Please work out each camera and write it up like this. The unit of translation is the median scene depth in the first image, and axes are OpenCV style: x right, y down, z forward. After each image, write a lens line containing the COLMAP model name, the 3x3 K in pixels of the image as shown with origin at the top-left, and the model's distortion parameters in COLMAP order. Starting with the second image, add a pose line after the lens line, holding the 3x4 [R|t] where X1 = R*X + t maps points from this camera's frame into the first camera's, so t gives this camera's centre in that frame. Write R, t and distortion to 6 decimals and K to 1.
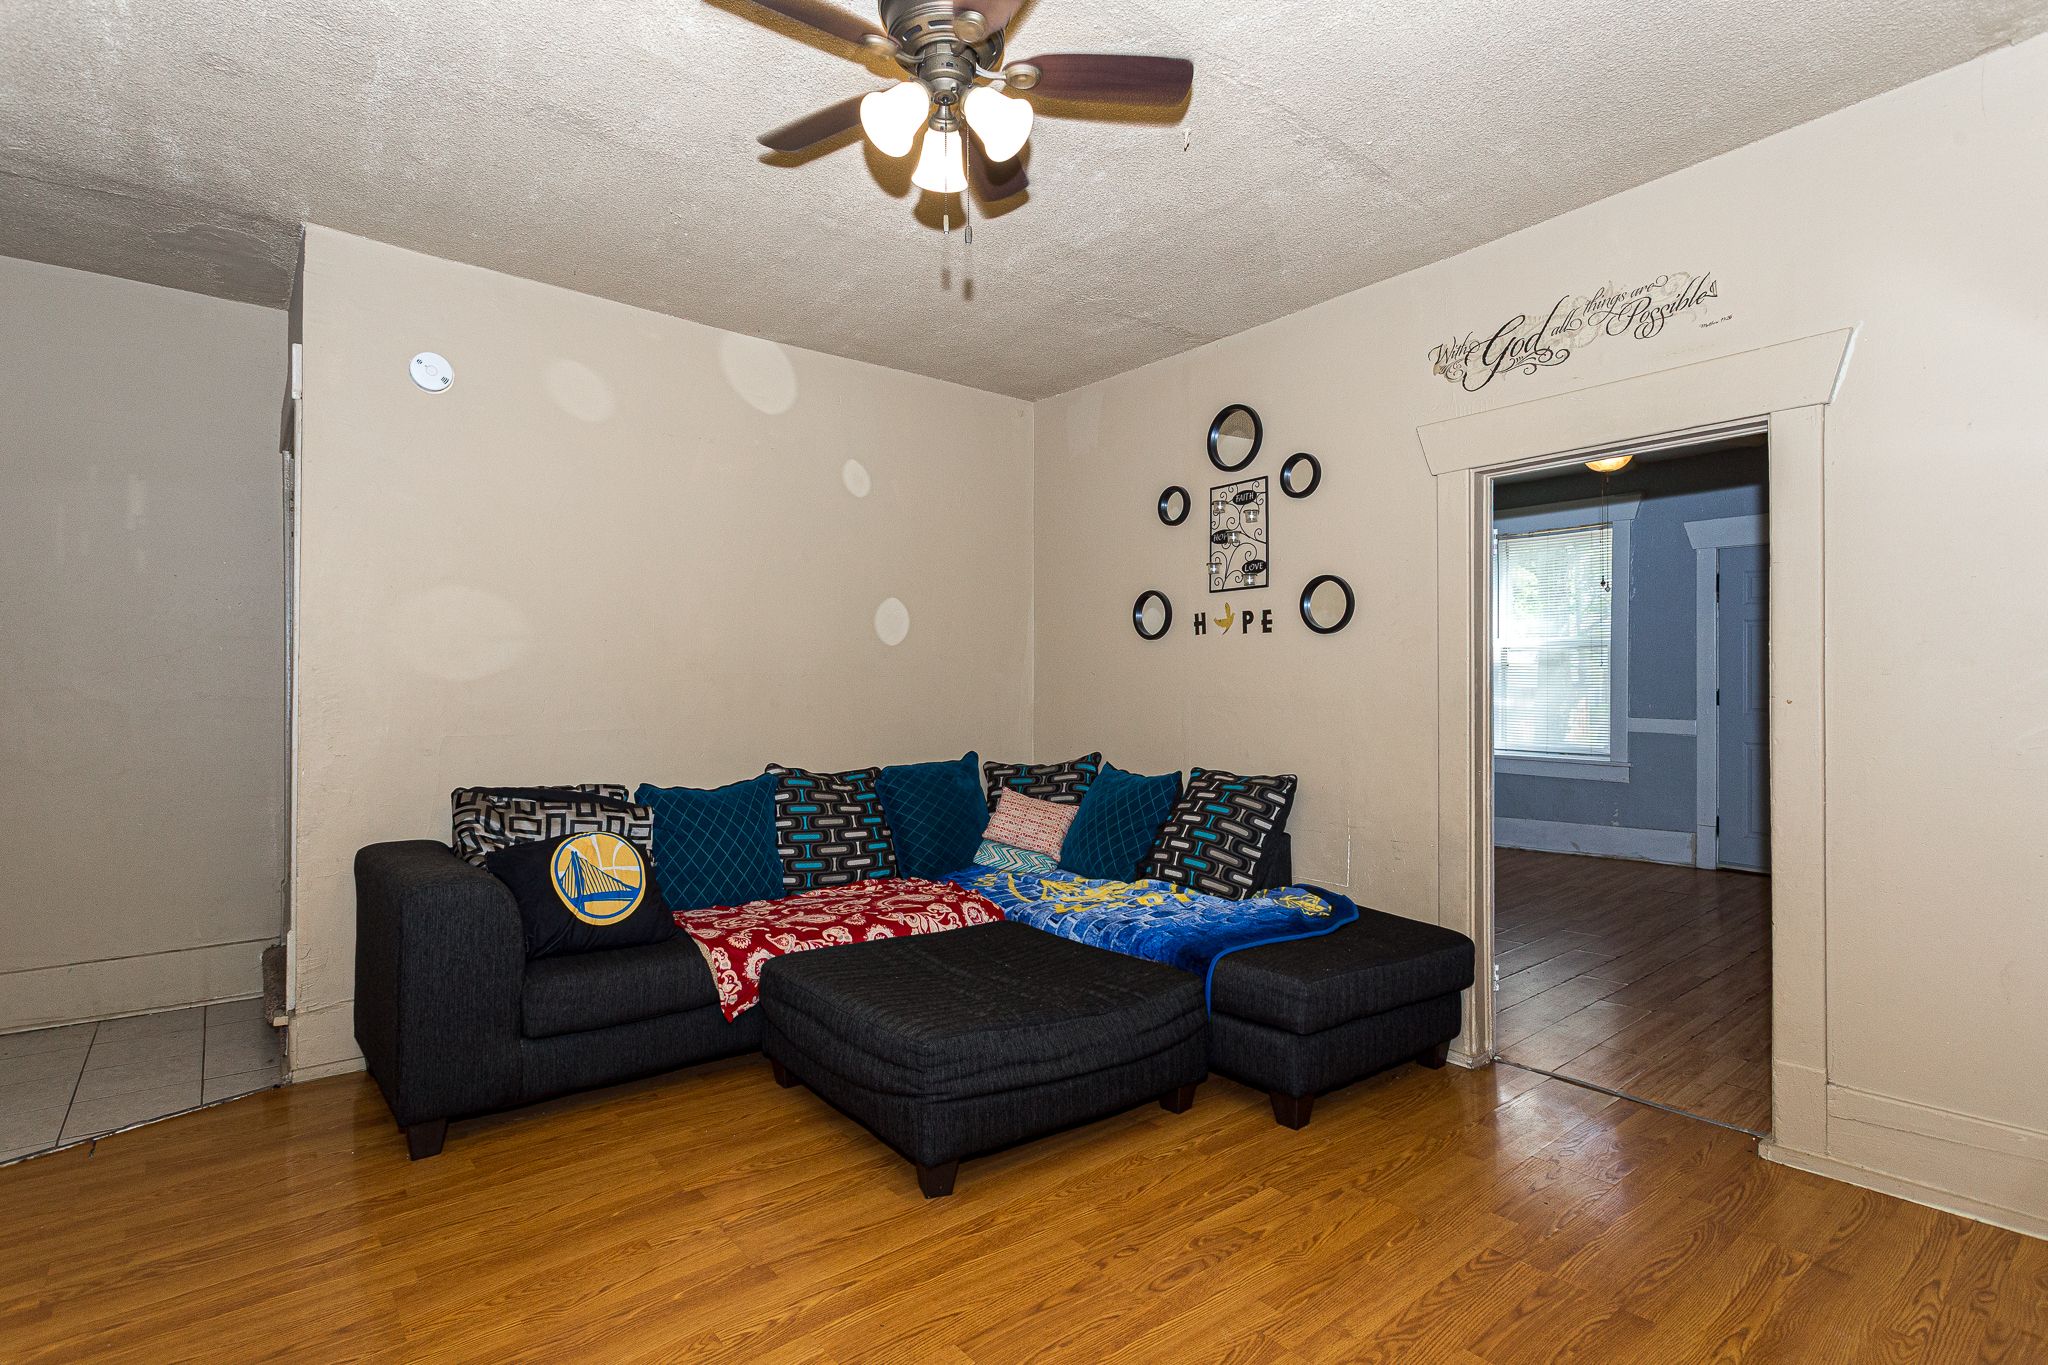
lens RADIAL K [[1000.9, 0, 1011.9], [0, 1000.9, 681.7], [0, 0, 1]] dist [0.000686, -0.000013]
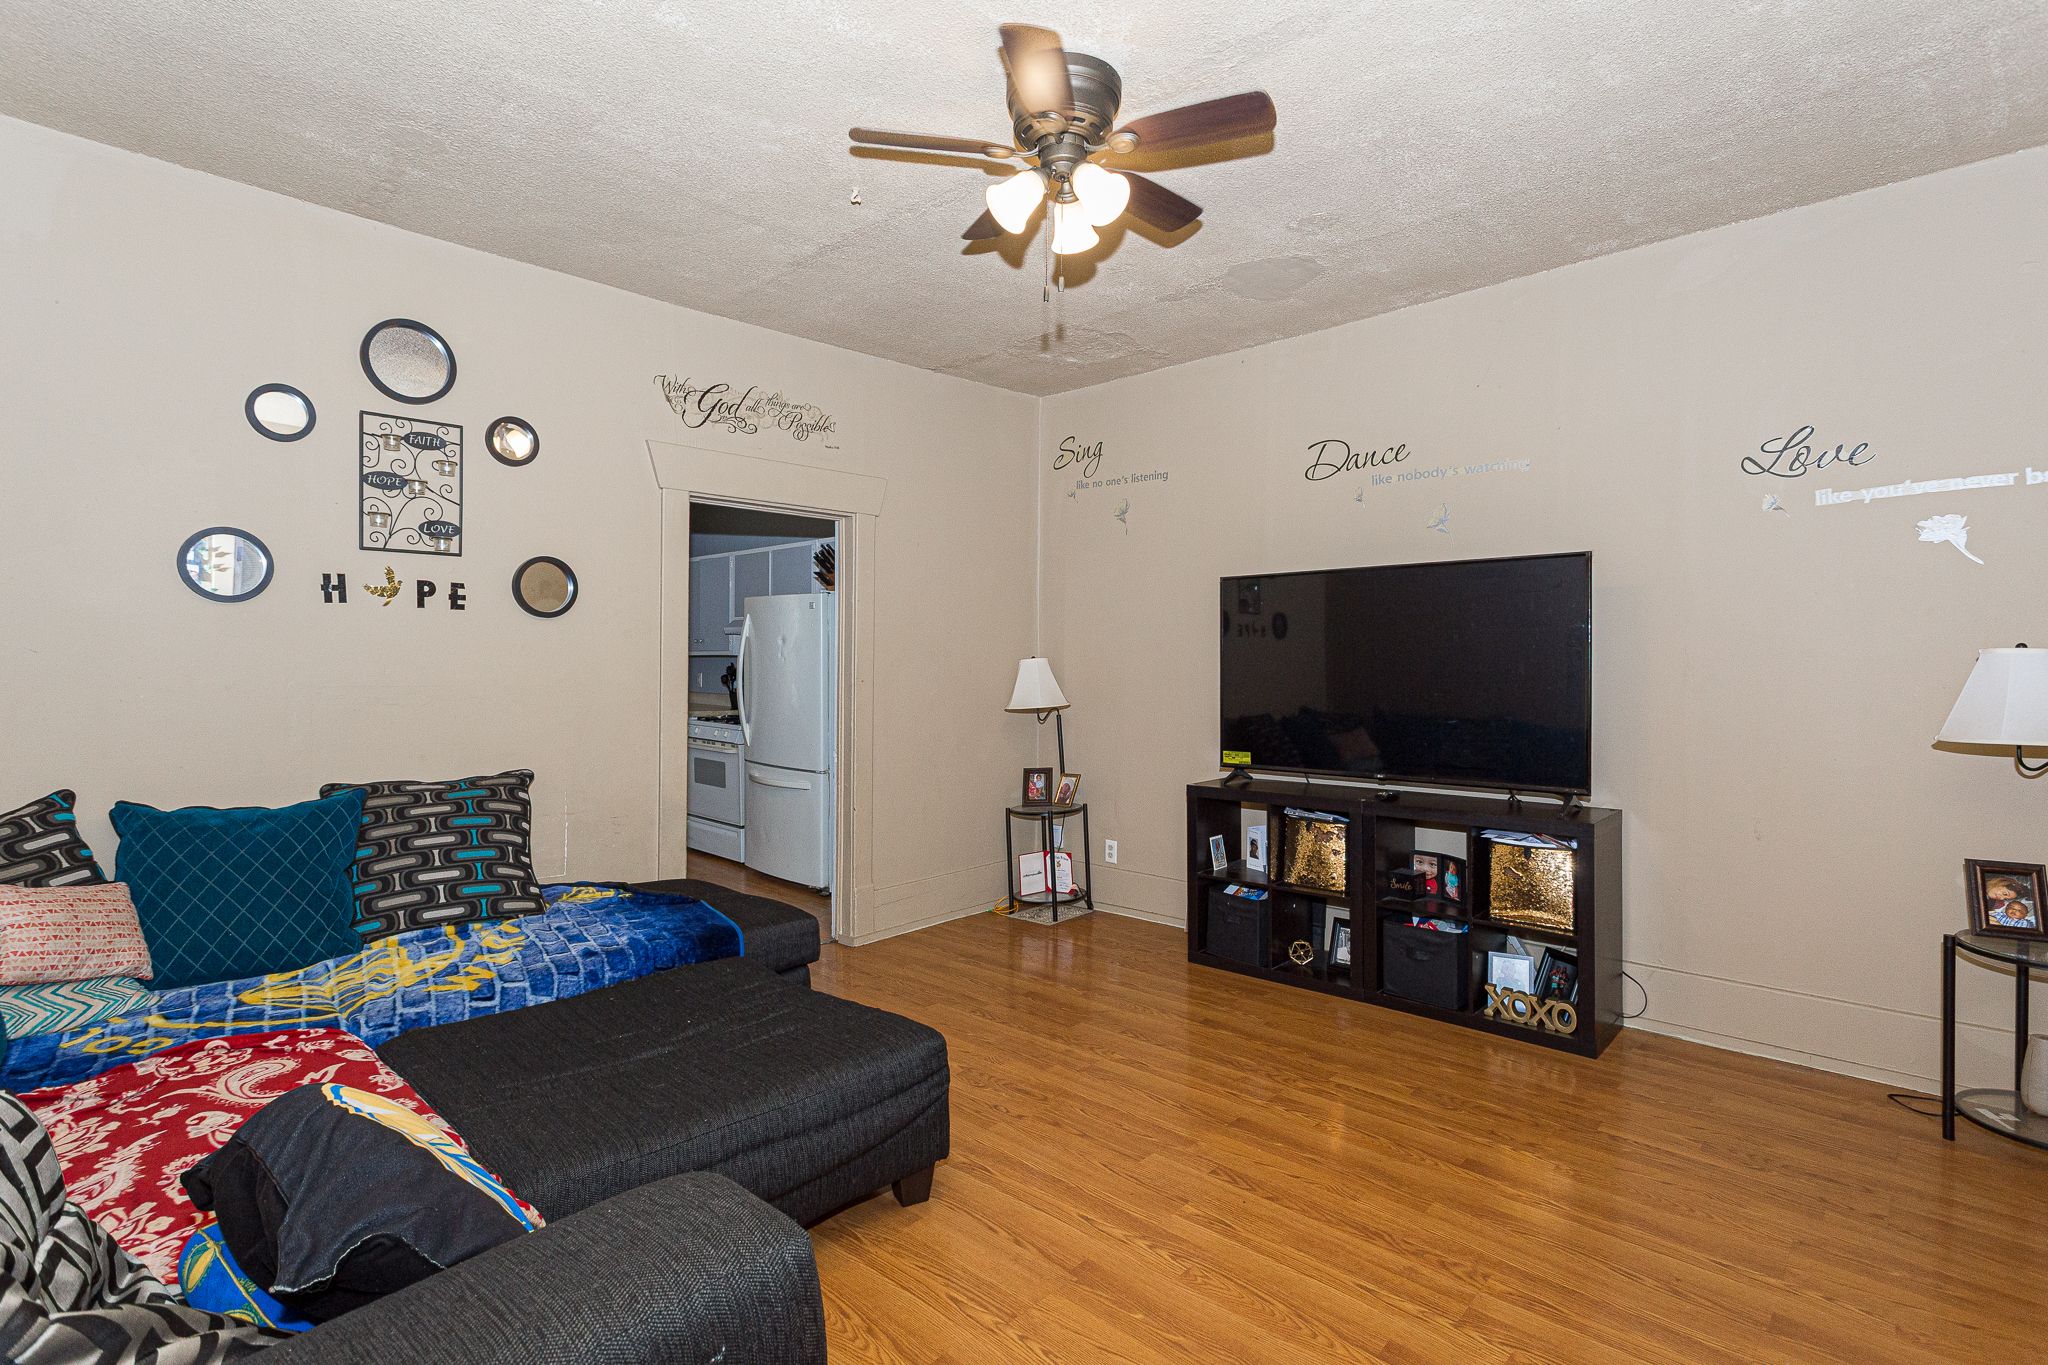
lens RADIAL K [[1000.9, 0, 1010.7], [0, 1000.9, 676.6], [0, 0, 1]] dist [0.000686, -0.000013]
pose [[-0.144945, -0.004159, 0.989431, -0.650207], [-0.002220, 0.999990, 0.003878, 0.003232], [-0.989437, -0.001634, -0.144953, 0.654201]]
